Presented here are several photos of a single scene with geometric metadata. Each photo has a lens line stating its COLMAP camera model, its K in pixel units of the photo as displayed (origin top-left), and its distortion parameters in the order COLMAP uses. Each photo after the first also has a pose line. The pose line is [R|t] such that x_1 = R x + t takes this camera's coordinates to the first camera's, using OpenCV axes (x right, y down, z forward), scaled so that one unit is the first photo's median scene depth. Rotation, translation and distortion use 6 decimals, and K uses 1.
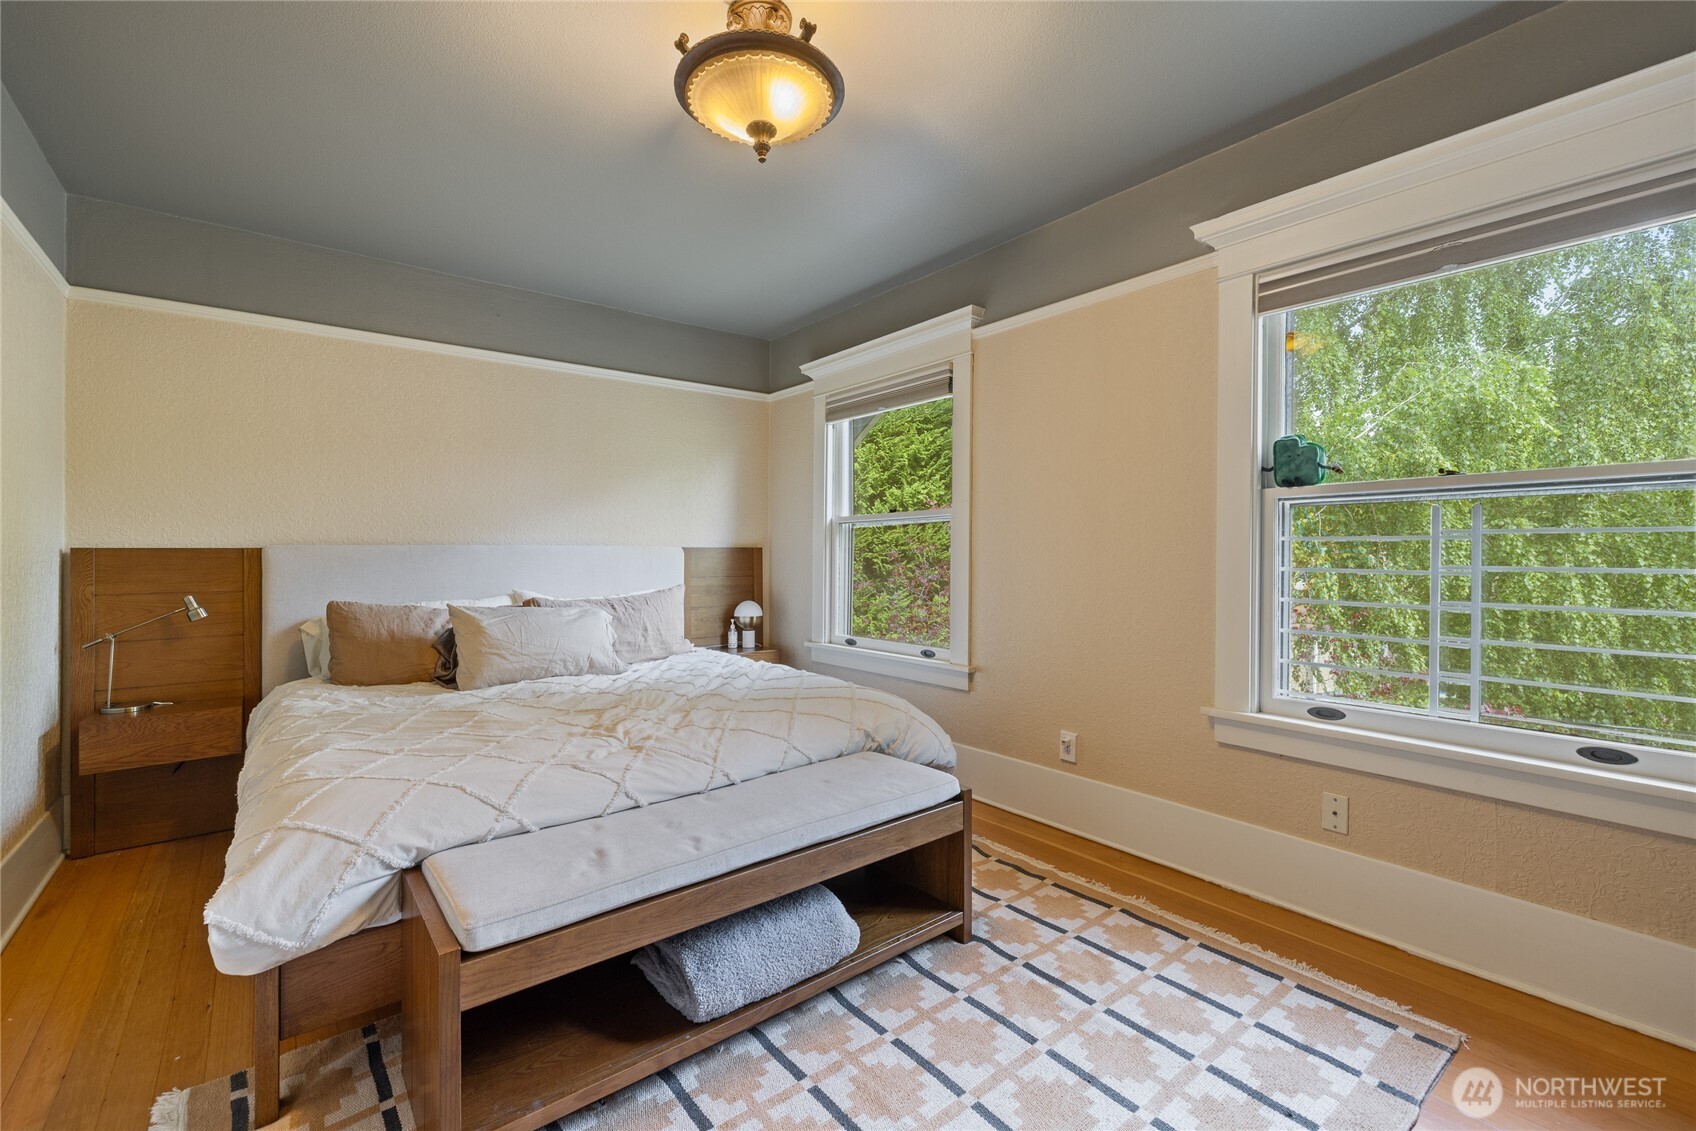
lens RADIAL K [[727.2, 0, 848.5], [0, 727.2, 553.9], [0, 0, 1]] dist [0.011199, 0.000044]
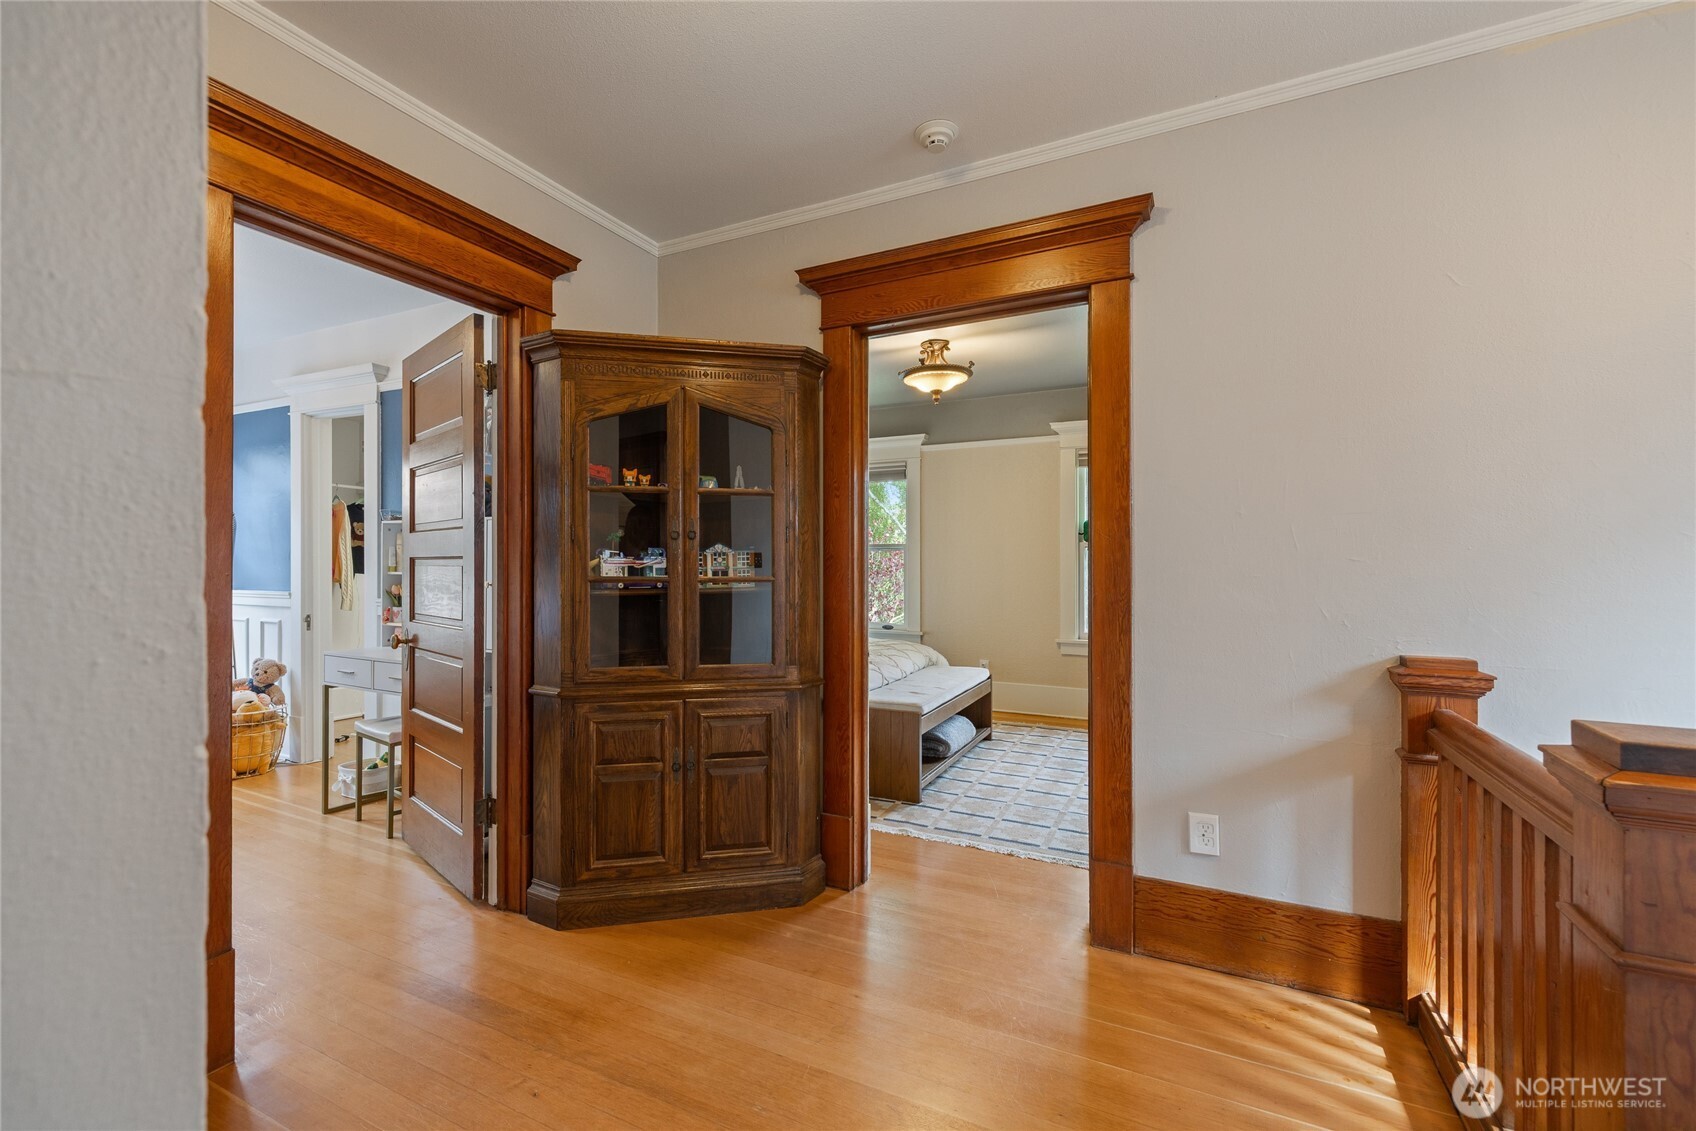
lens RADIAL K [[727.2, 0, 835.7], [0, 727.2, 562.7], [0, 0, 1]] dist [0.011199, 0.000044]
pose [[0.910678, -0.001438, 0.413114, -1.221620], [0.002832, 0.999992, -0.002760, -0.022183], [-0.413107, 0.003683, 0.910675, -0.876577]]
